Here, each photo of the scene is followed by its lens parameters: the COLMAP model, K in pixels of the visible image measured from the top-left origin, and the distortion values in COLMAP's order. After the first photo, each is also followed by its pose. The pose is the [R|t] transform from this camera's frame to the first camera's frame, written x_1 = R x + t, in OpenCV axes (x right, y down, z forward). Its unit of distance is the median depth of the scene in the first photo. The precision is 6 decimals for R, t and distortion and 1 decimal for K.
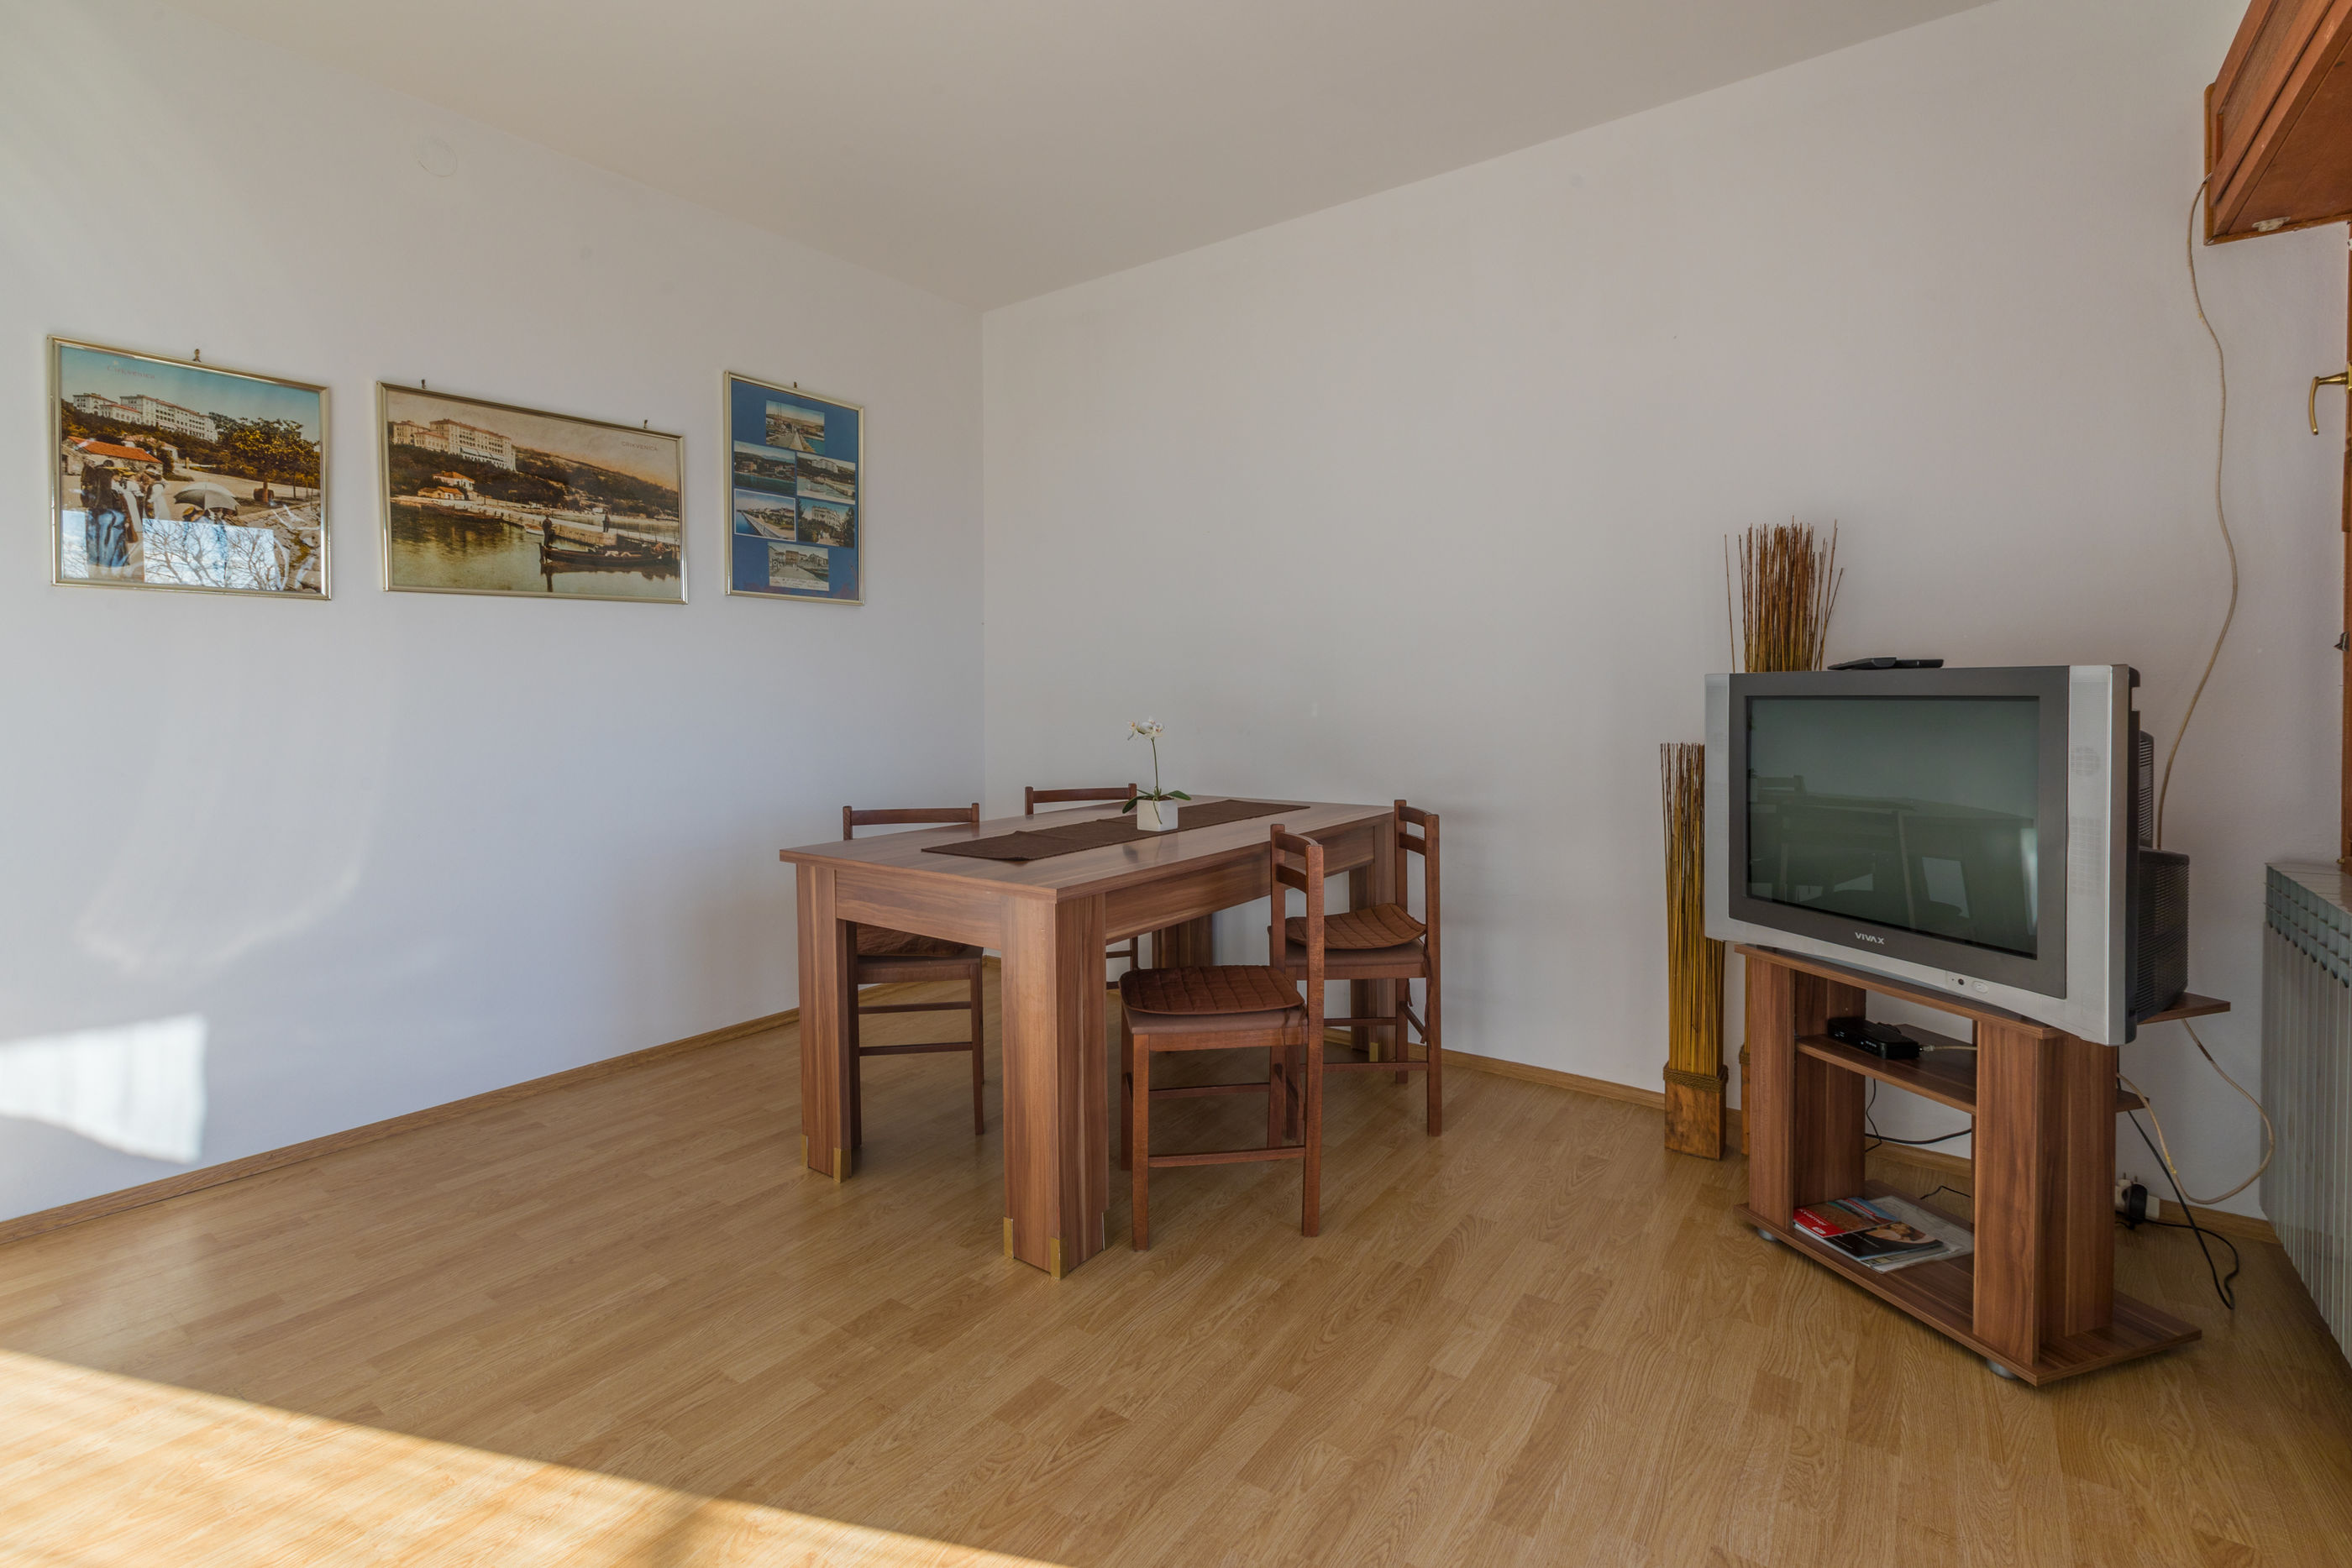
lens RADIAL K [[1068.8, 0, 1171.7], [0, 1068.8, 731.6], [0, 0, 1]] dist [-0.000681, -0.000076]
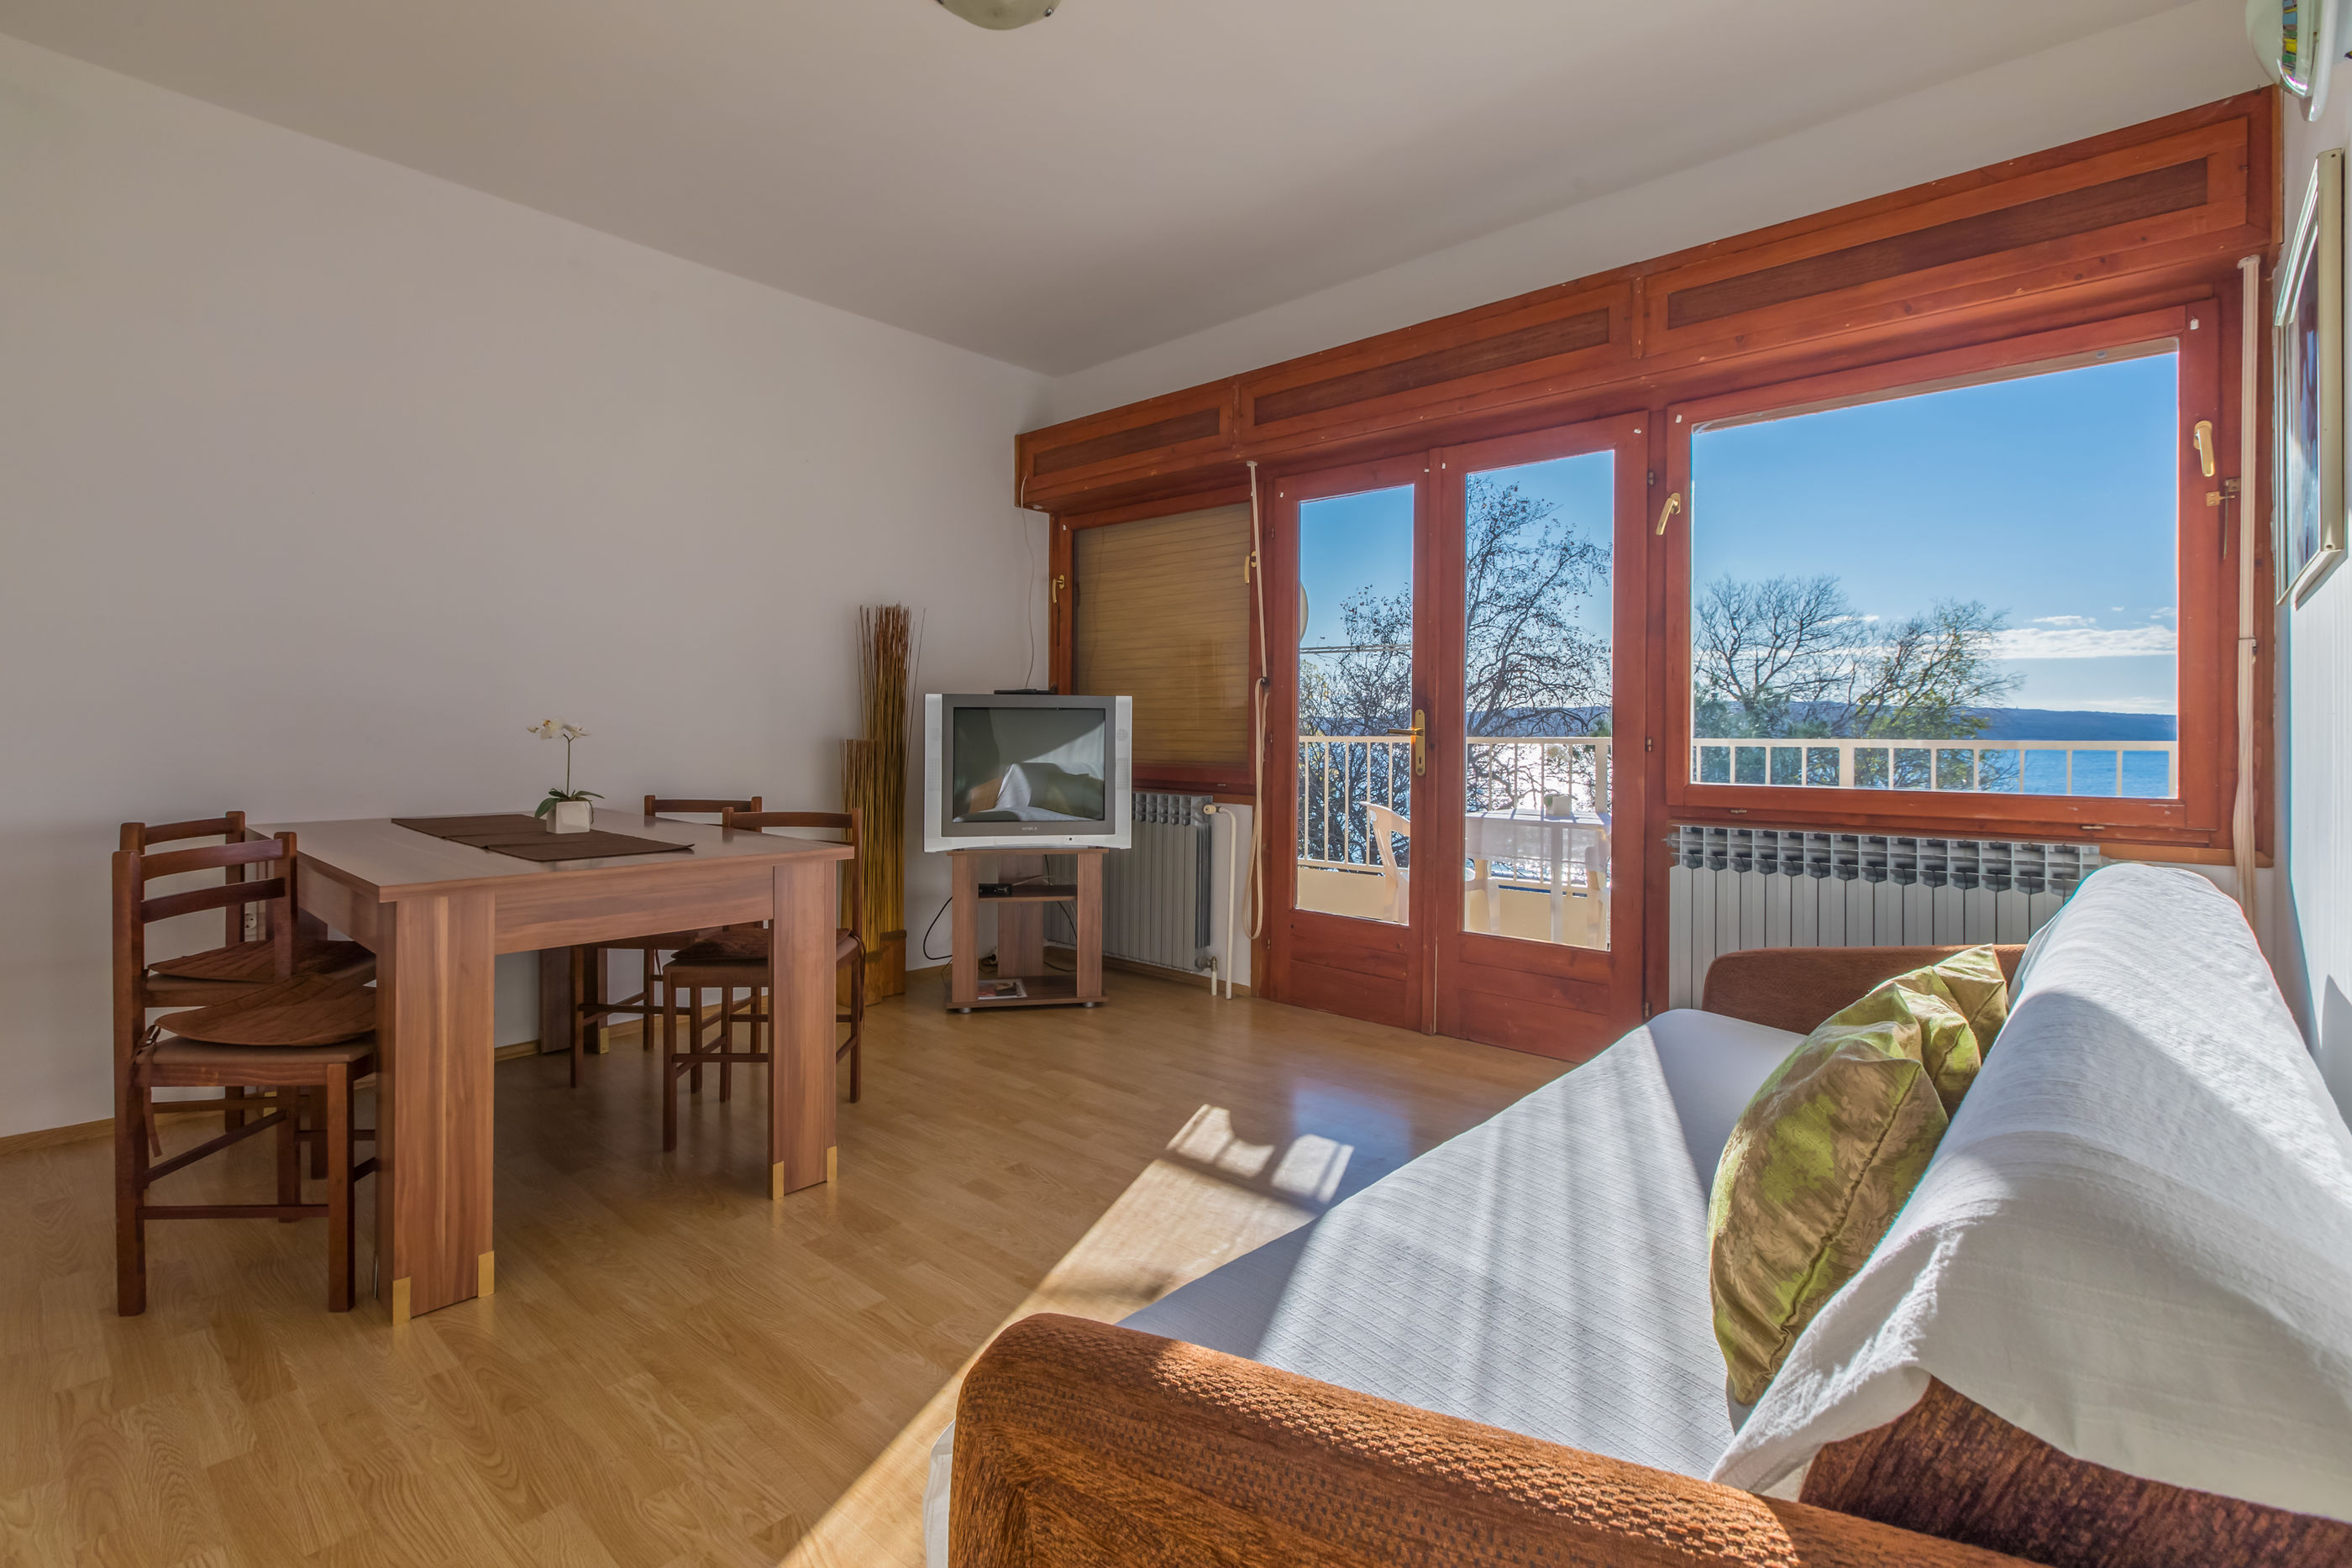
lens RADIAL K [[1068.8, 0, 1171.7], [0, 1068.8, 731.6], [0, 0, 1]] dist [-0.000681, -0.000076]
pose [[0.109328, 0.004791, 0.993994, -1.292714], [0.028101, 0.999574, -0.007909, 0.033894], [-0.993608, 0.028797, 0.109147, 0.497328]]
